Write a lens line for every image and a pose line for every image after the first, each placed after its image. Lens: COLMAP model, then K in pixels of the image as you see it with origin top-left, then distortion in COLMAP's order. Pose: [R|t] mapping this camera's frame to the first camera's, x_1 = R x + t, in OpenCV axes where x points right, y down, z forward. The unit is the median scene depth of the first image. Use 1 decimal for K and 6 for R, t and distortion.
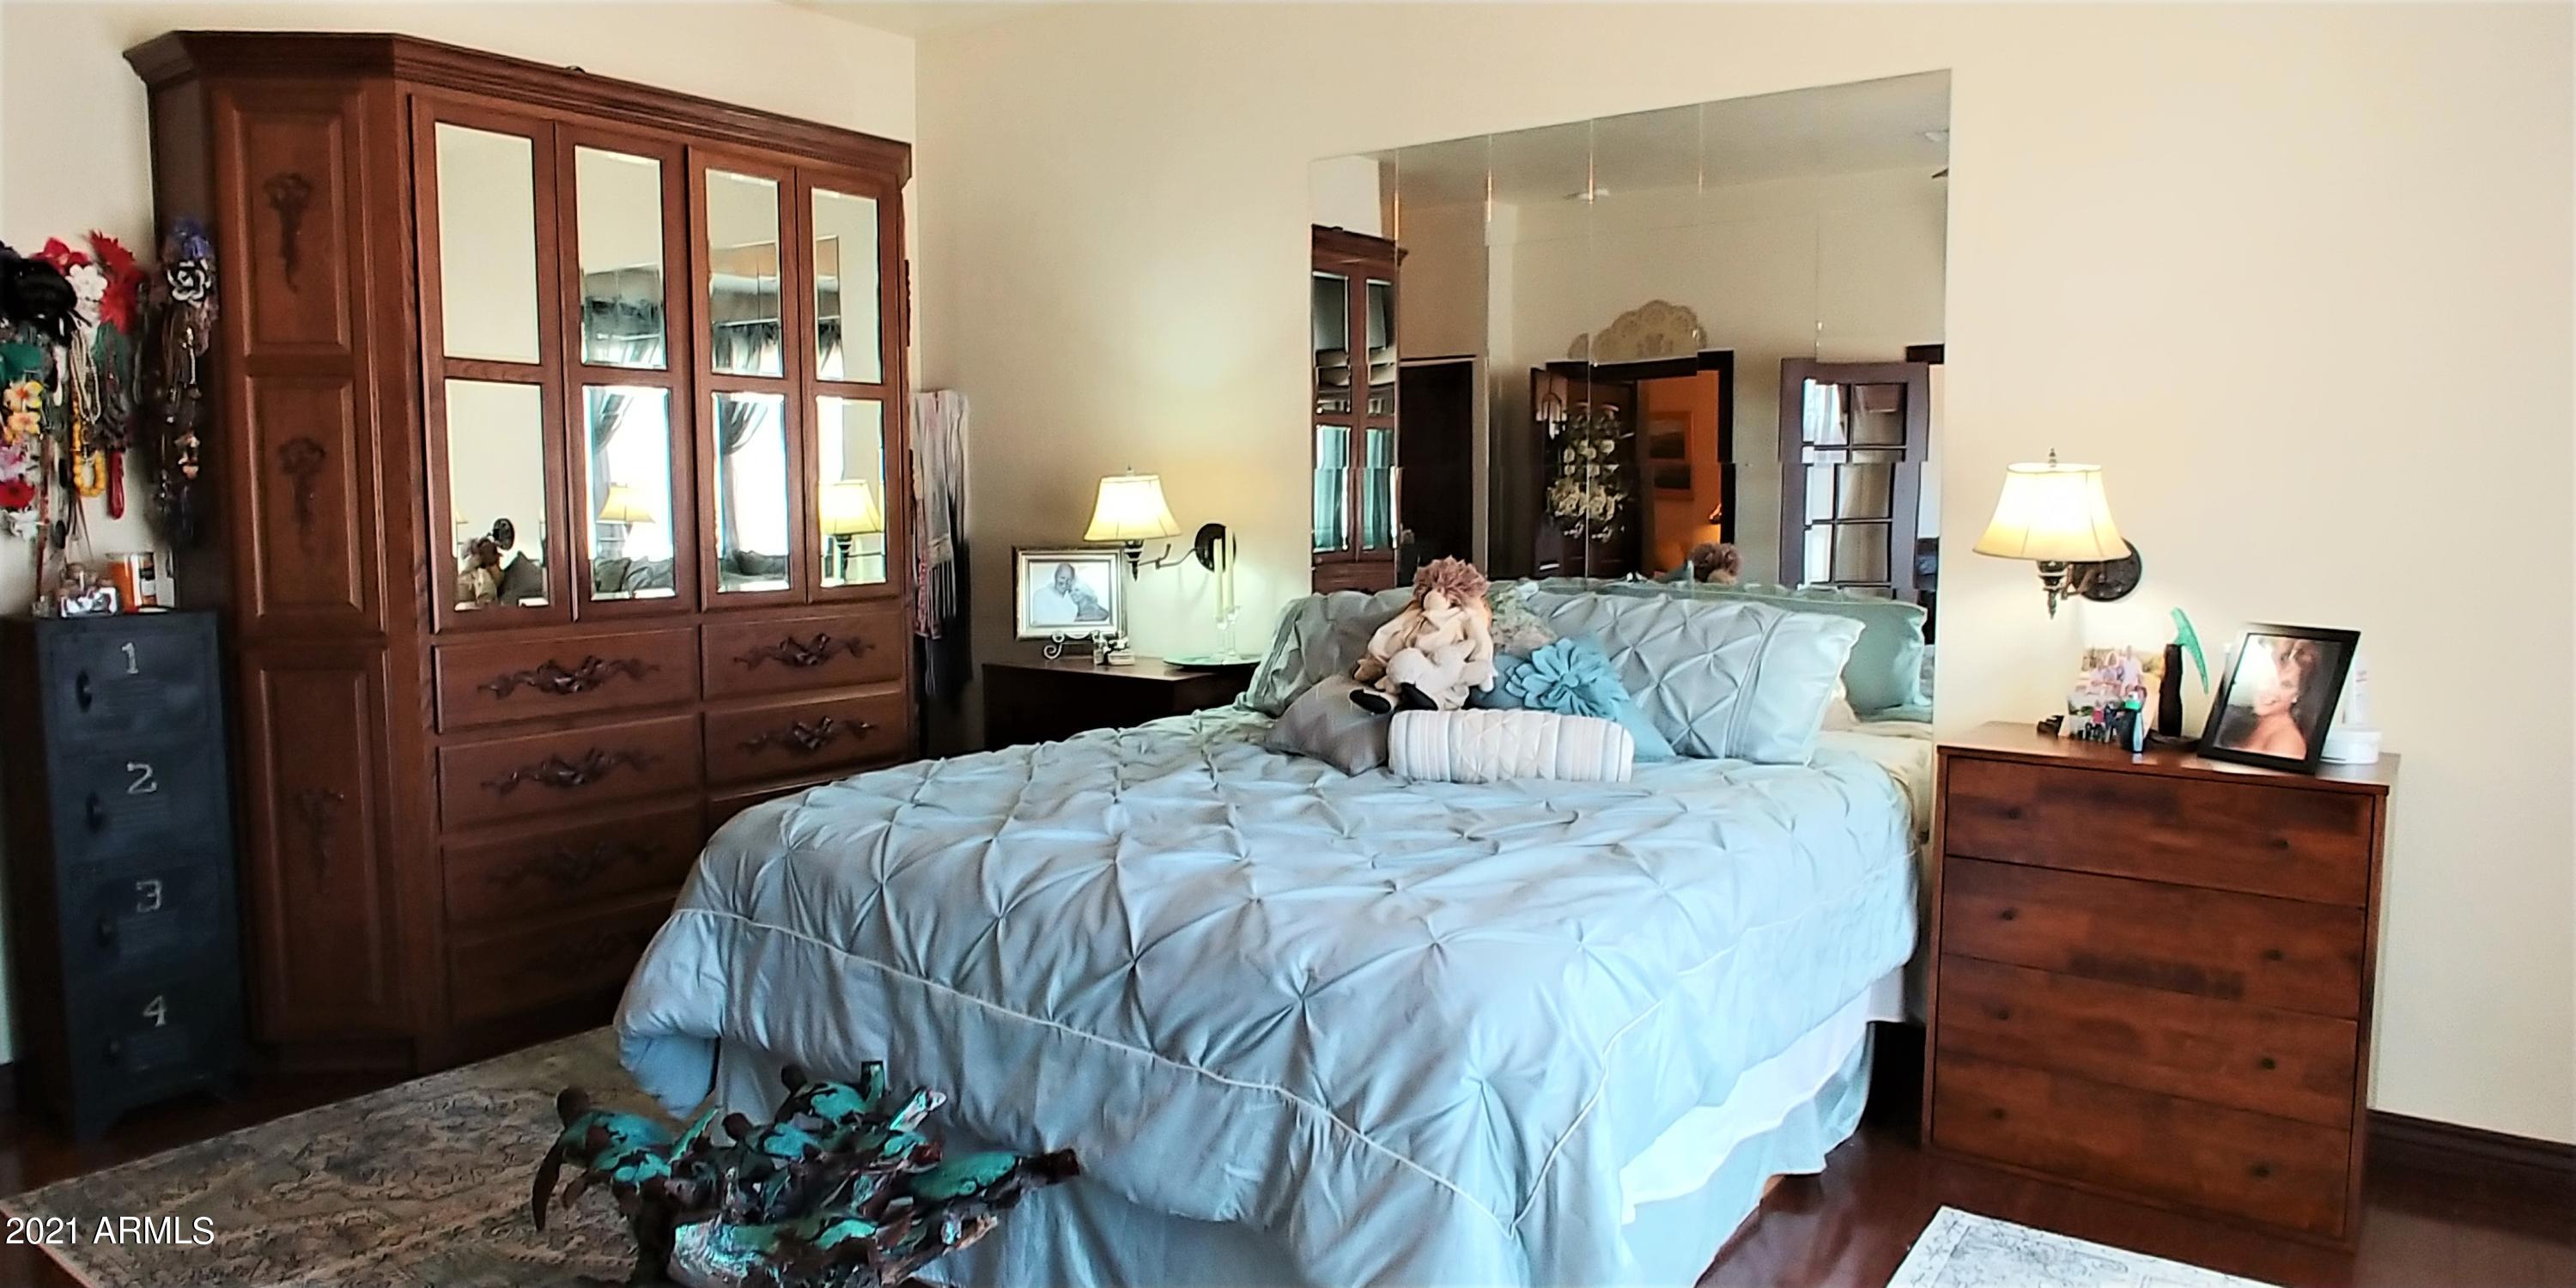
lens RADIAL K [[1598.6, 0, 1285.4], [0, 1598.6, 632.9], [0, 0, 1]] dist [-0.030130, -0.000529]
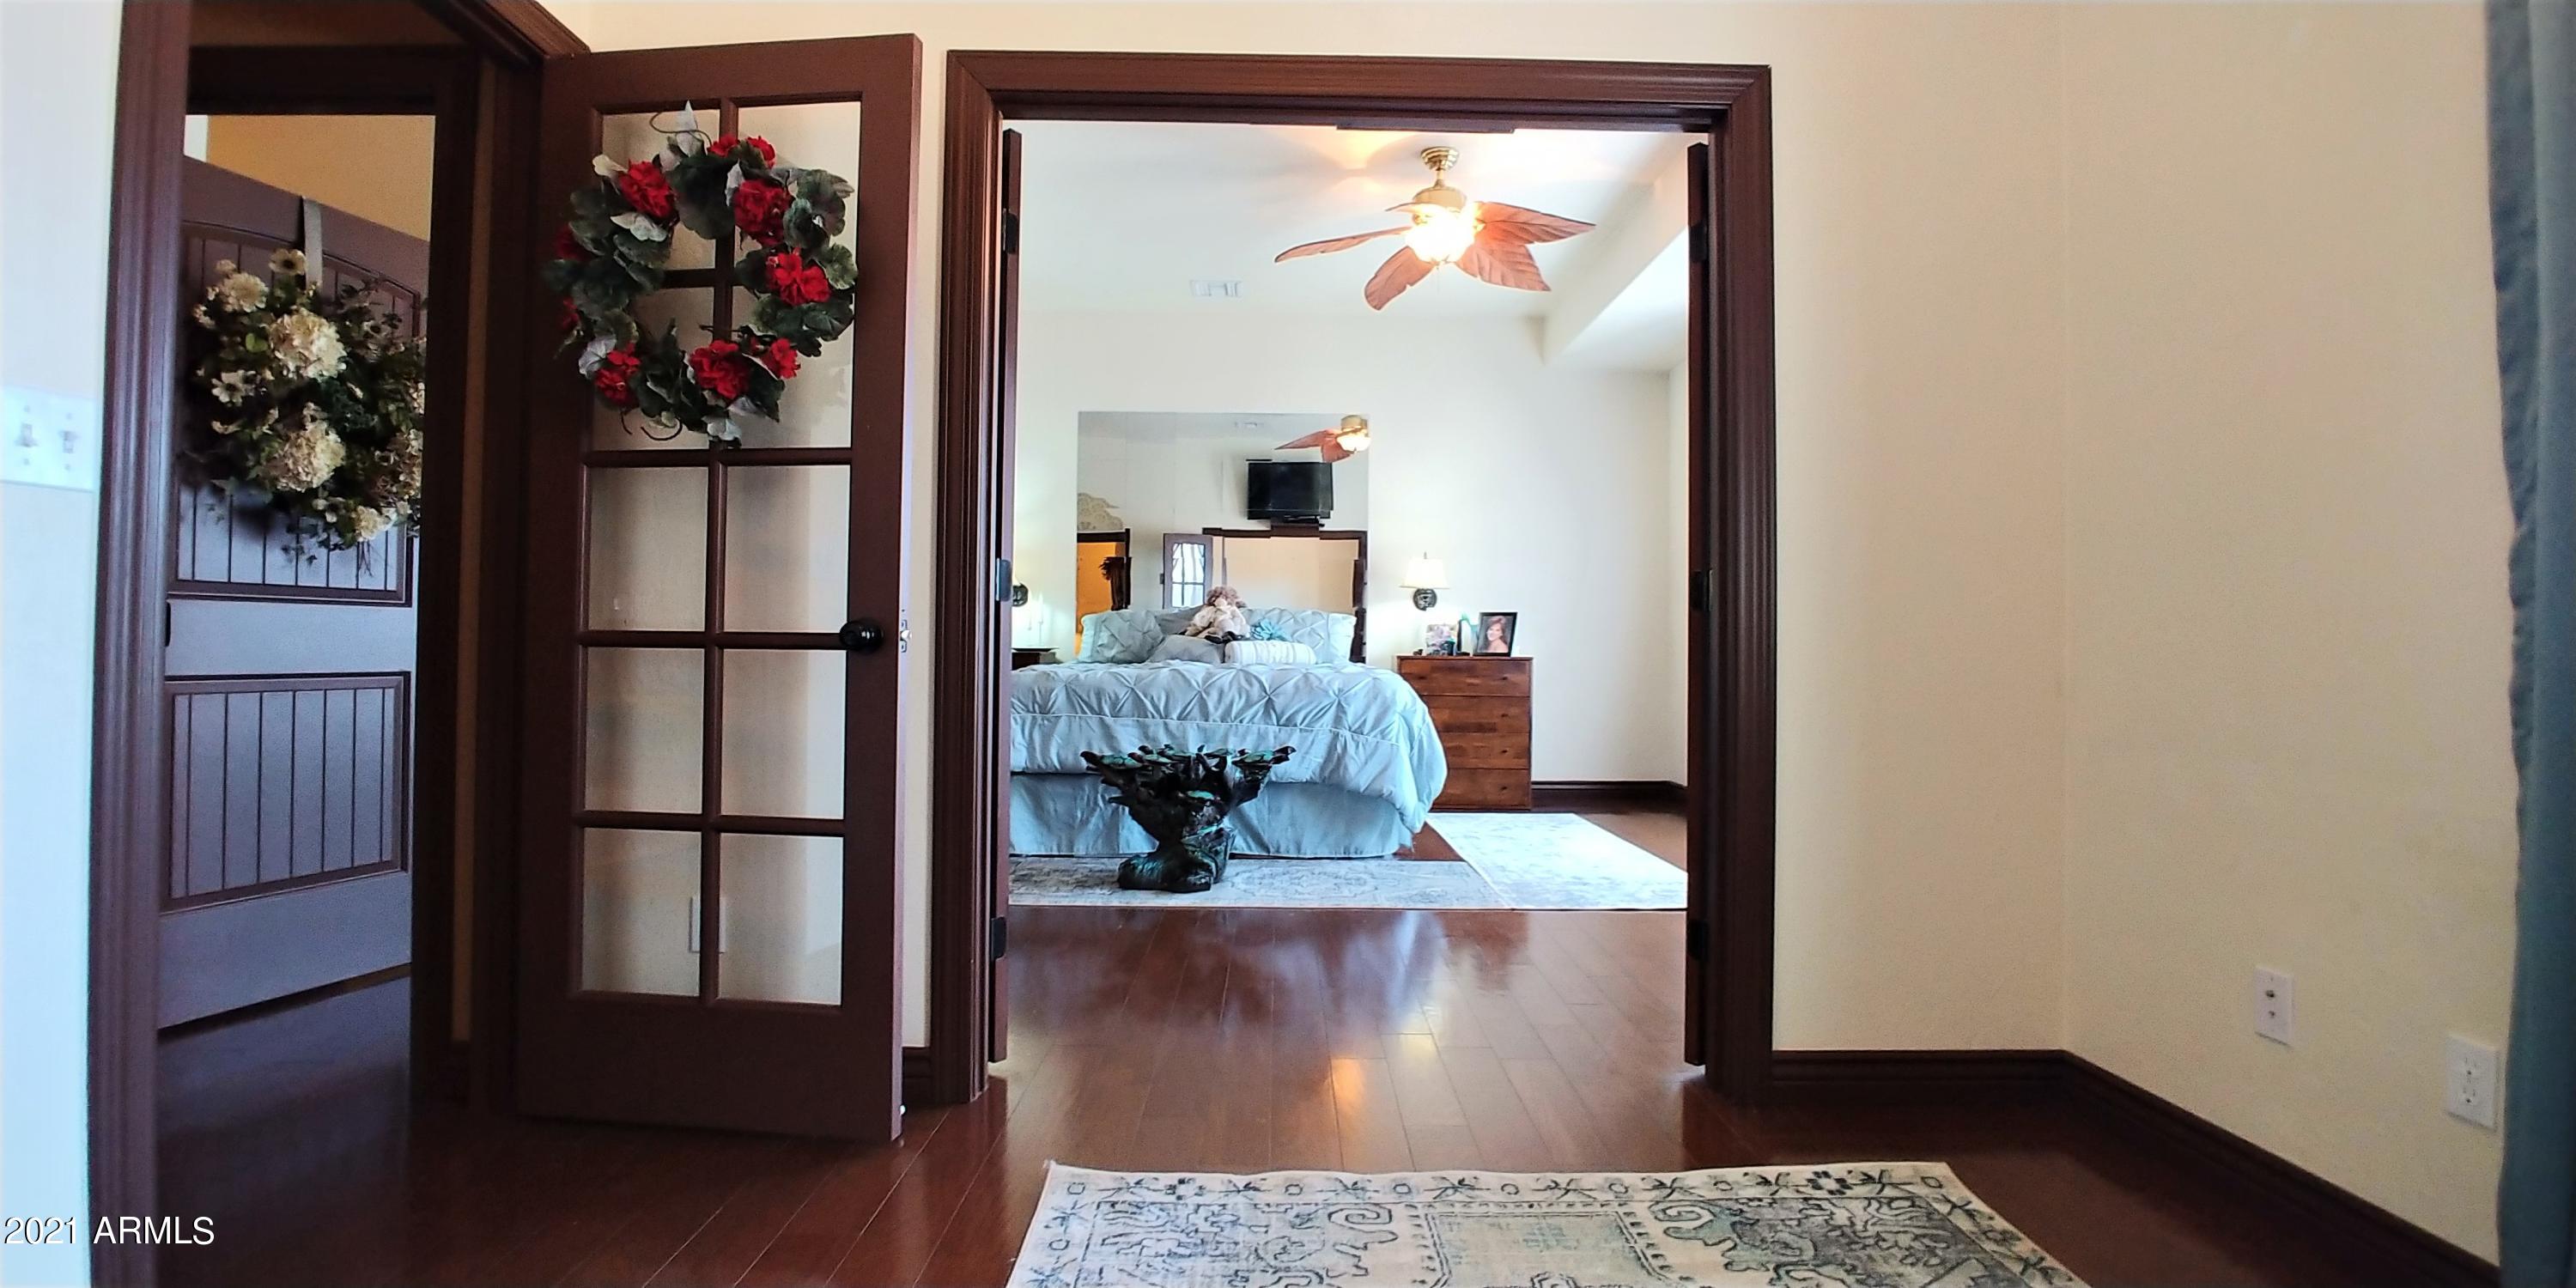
lens RADIAL K [[1149.1, 0, 1286.8], [0, 1149.1, 642.7], [0, 0, 1]] dist [0.004624, 0.000165]
pose [[0.801969, 0.015733, 0.597158, -1.117458], [0.038768, 0.996175, -0.078311, 0.233928], [-0.596106, 0.085954, 0.798292, -0.582411]]
